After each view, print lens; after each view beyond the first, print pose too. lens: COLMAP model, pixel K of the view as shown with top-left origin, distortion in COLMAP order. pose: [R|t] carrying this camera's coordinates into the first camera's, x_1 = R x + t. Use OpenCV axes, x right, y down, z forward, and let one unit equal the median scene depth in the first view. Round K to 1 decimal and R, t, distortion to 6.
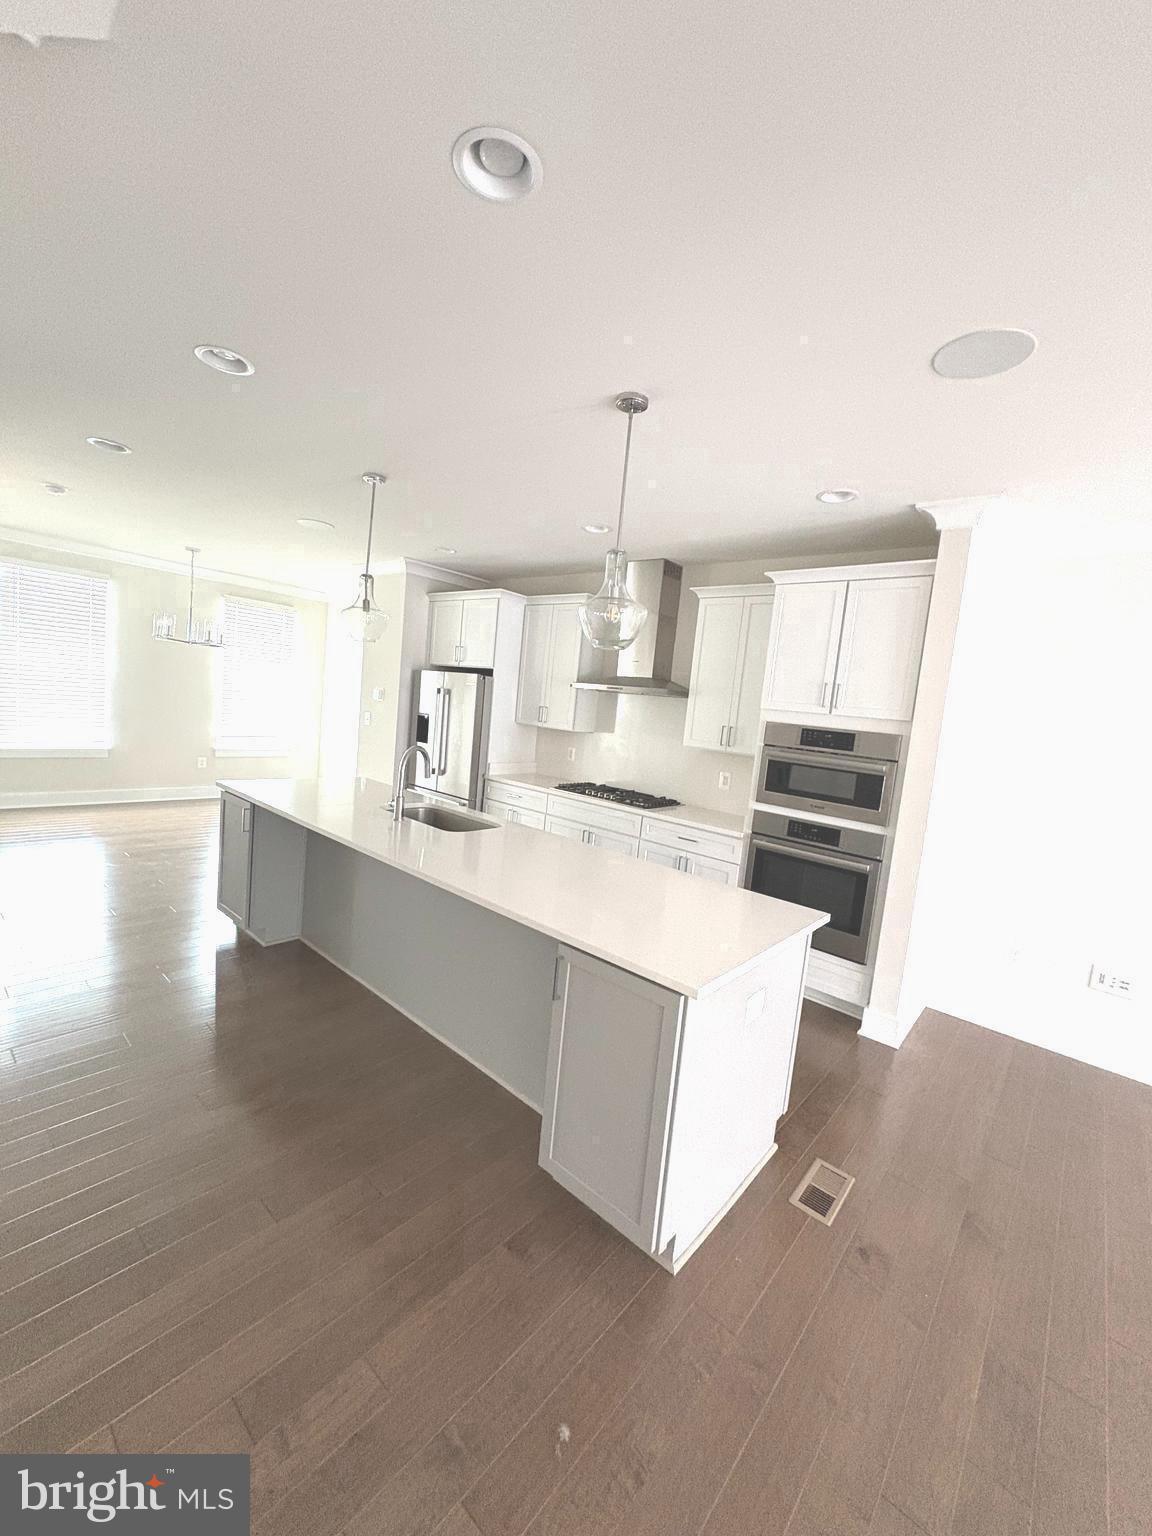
lens RADIAL K [[609.7, 0, 572.0], [0, 609.7, 767.0], [0, 0, 1]] dist [0.000467, 0.000406]
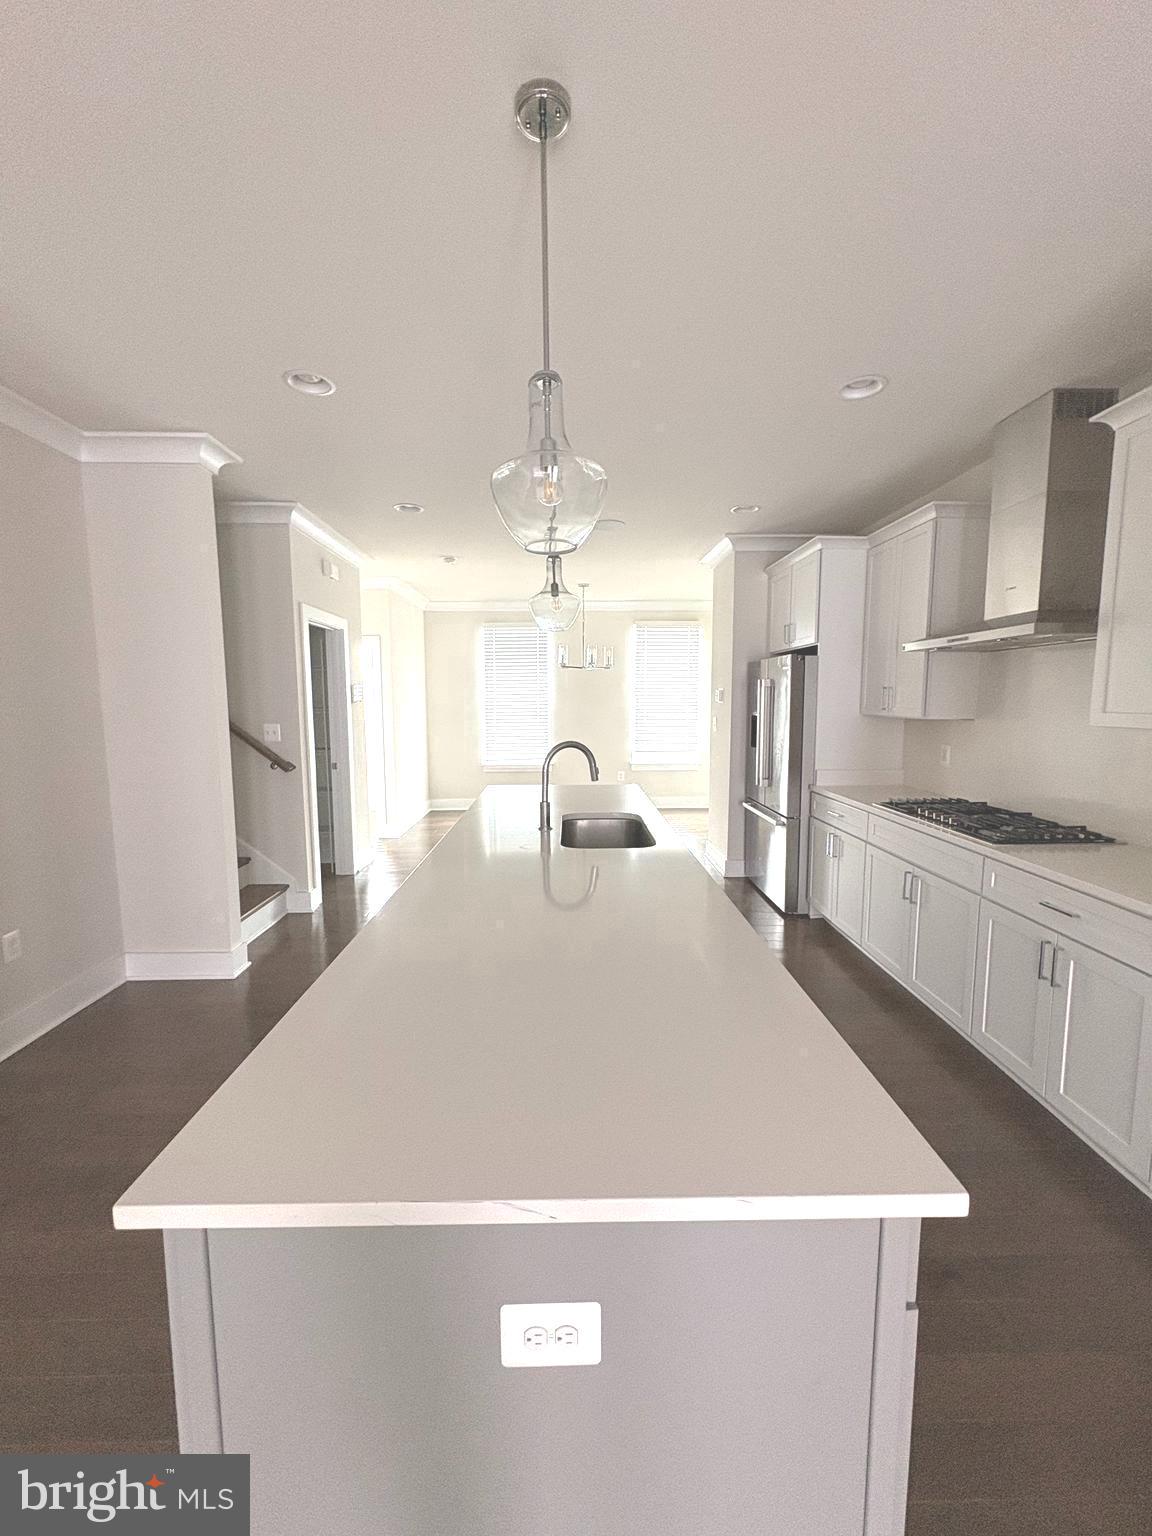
lens RADIAL K [[609.7, 0, 572.0], [0, 609.7, 767.0], [0, 0, 1]] dist [0.000467, 0.000406]
pose [[0.671000, -0.015857, -0.741288, 0.235128], [-0.009953, 0.999489, -0.030389, 0.016481], [0.741391, 0.027769, 0.670499, 0.289105]]
